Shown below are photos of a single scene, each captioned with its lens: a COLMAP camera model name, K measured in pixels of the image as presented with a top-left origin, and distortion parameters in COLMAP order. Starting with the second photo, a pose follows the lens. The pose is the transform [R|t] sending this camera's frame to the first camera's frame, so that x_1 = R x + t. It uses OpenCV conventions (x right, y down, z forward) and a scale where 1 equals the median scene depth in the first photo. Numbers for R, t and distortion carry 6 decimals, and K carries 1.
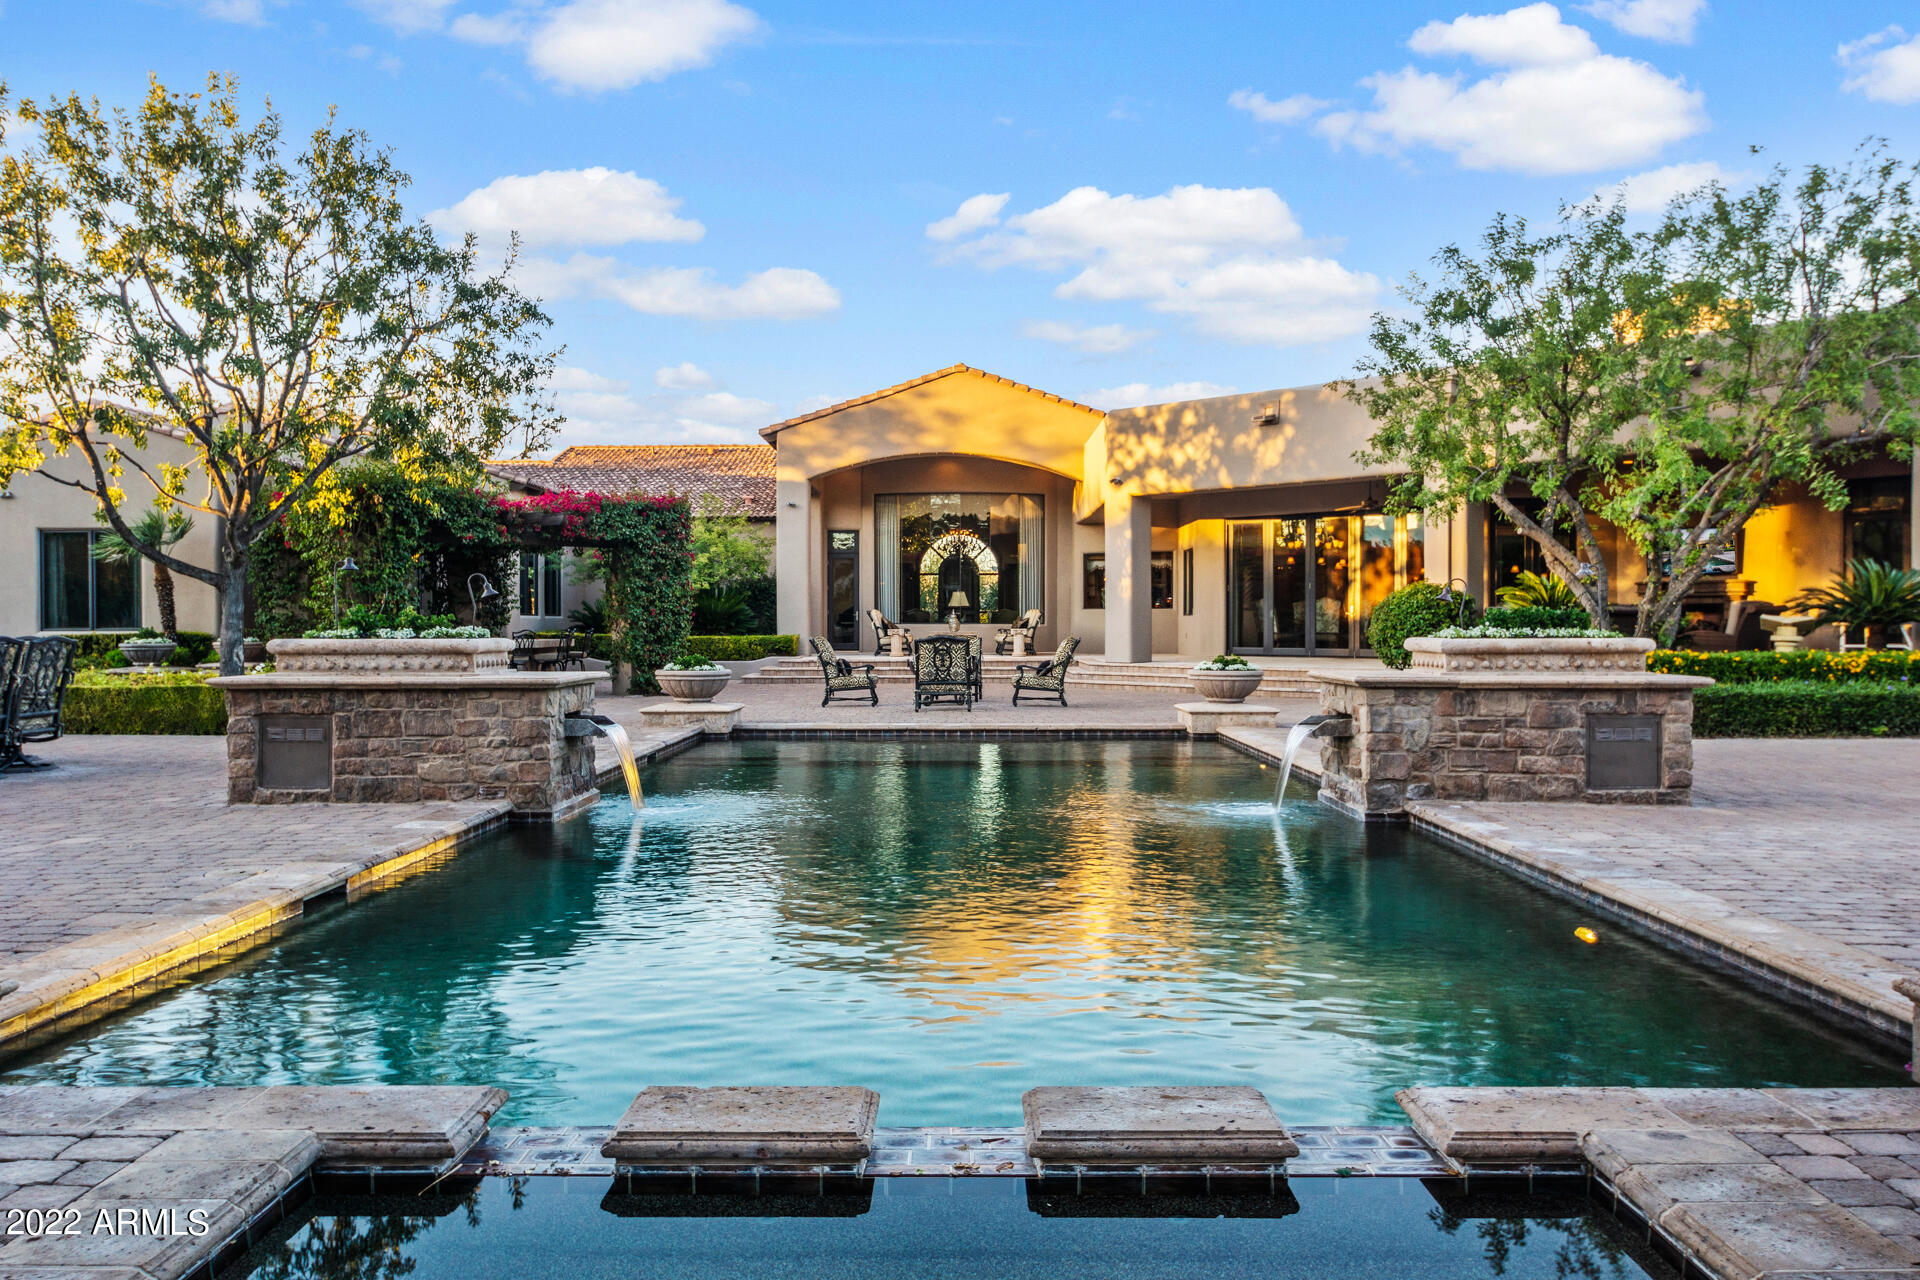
lens RADIAL K [[1428.7, 0, 959.9], [0, 1428.7, 644.1], [0, 0, 1]] dist [0.006522, 0.000009]
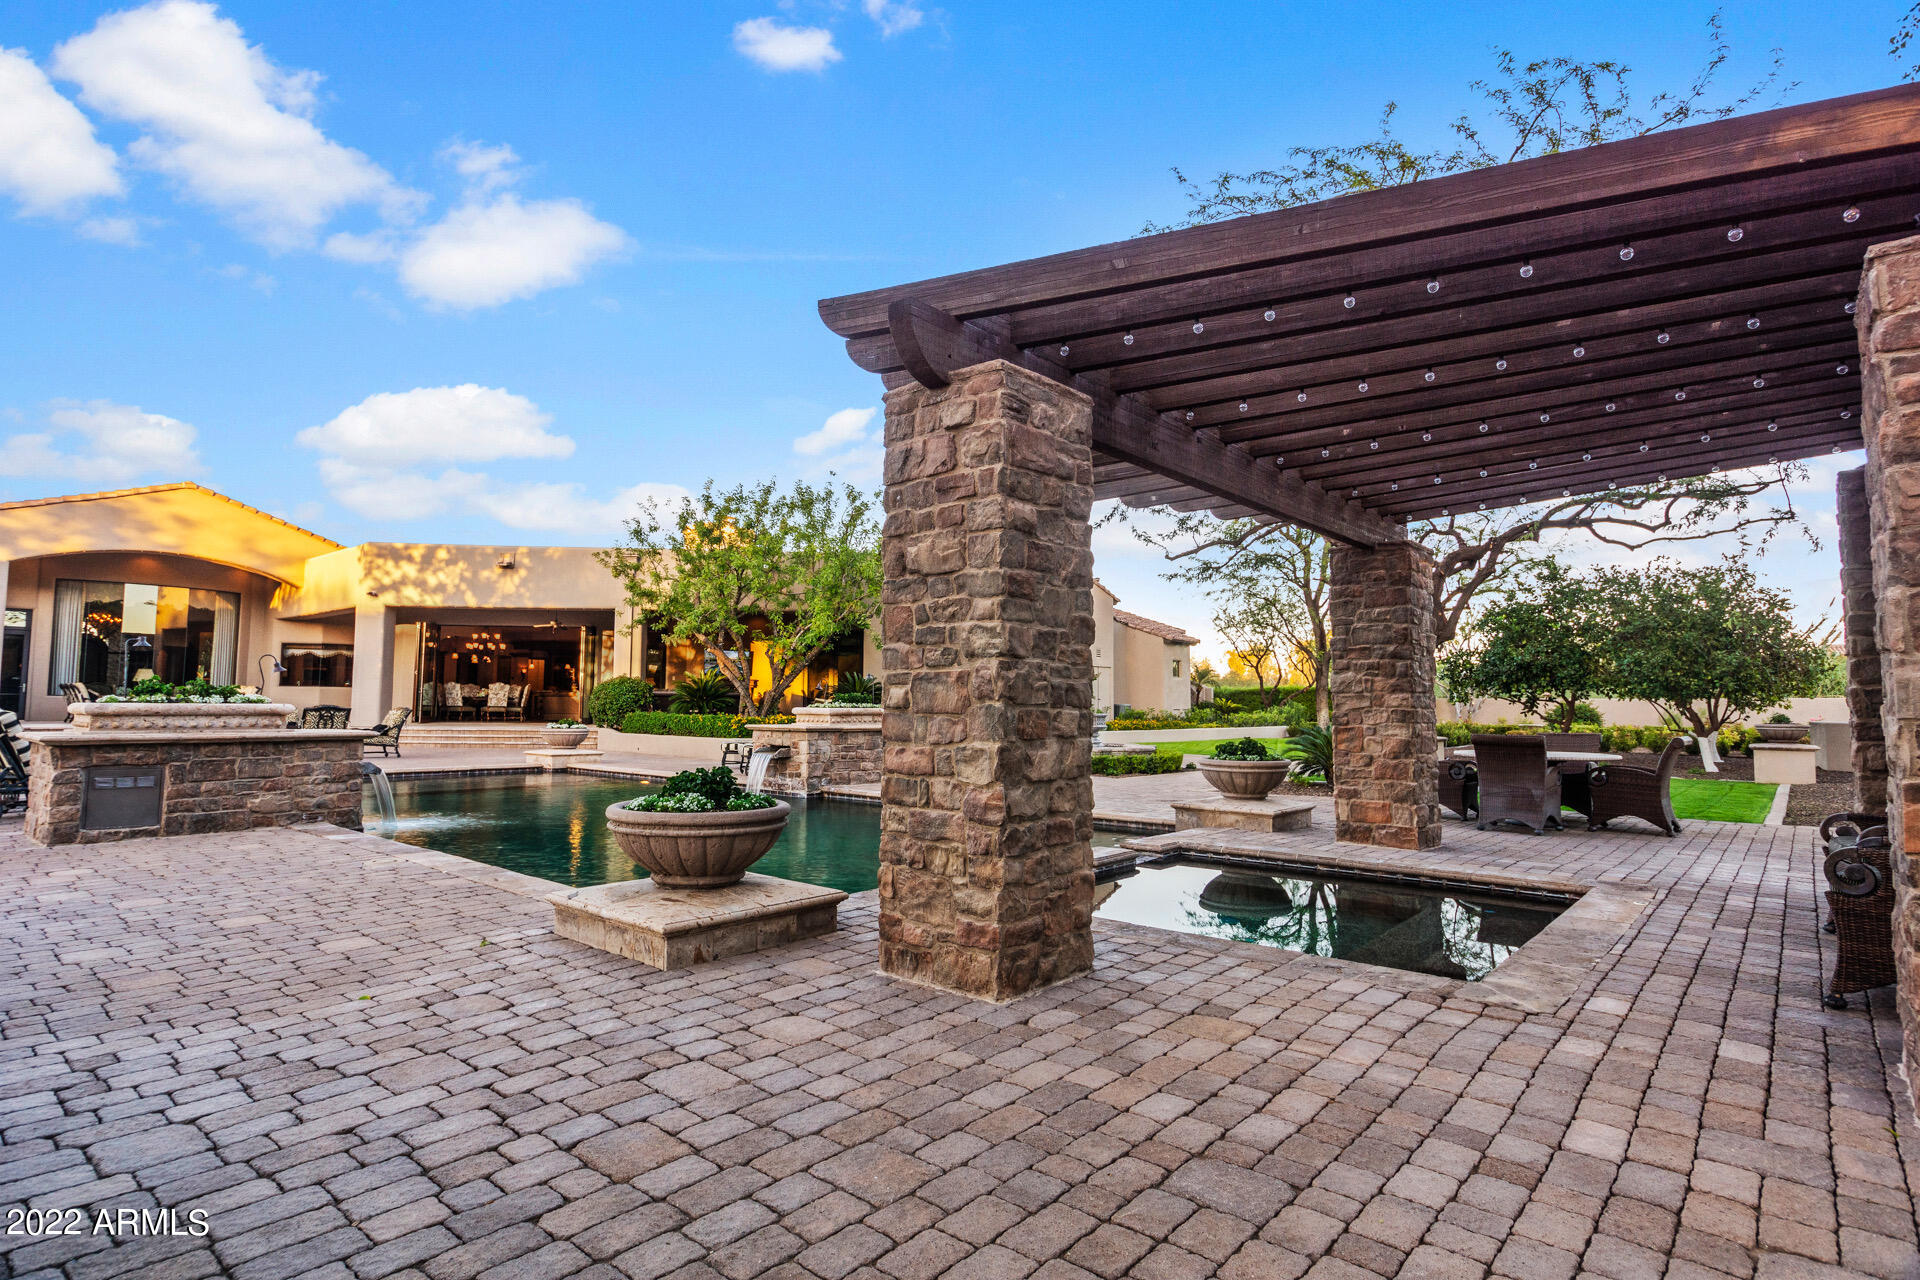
lens RADIAL K [[1018.8, 0, 960.9], [0, 1018.8, 633.6], [0, 0, 1]] dist [-0.001960, 0.001396]
pose [[0.629263, 0.062470, 0.774678, -0.313899], [0.000354, 0.996741, -0.080665, 0.003521], [-0.777192, 0.051034, 0.627190, -0.041240]]
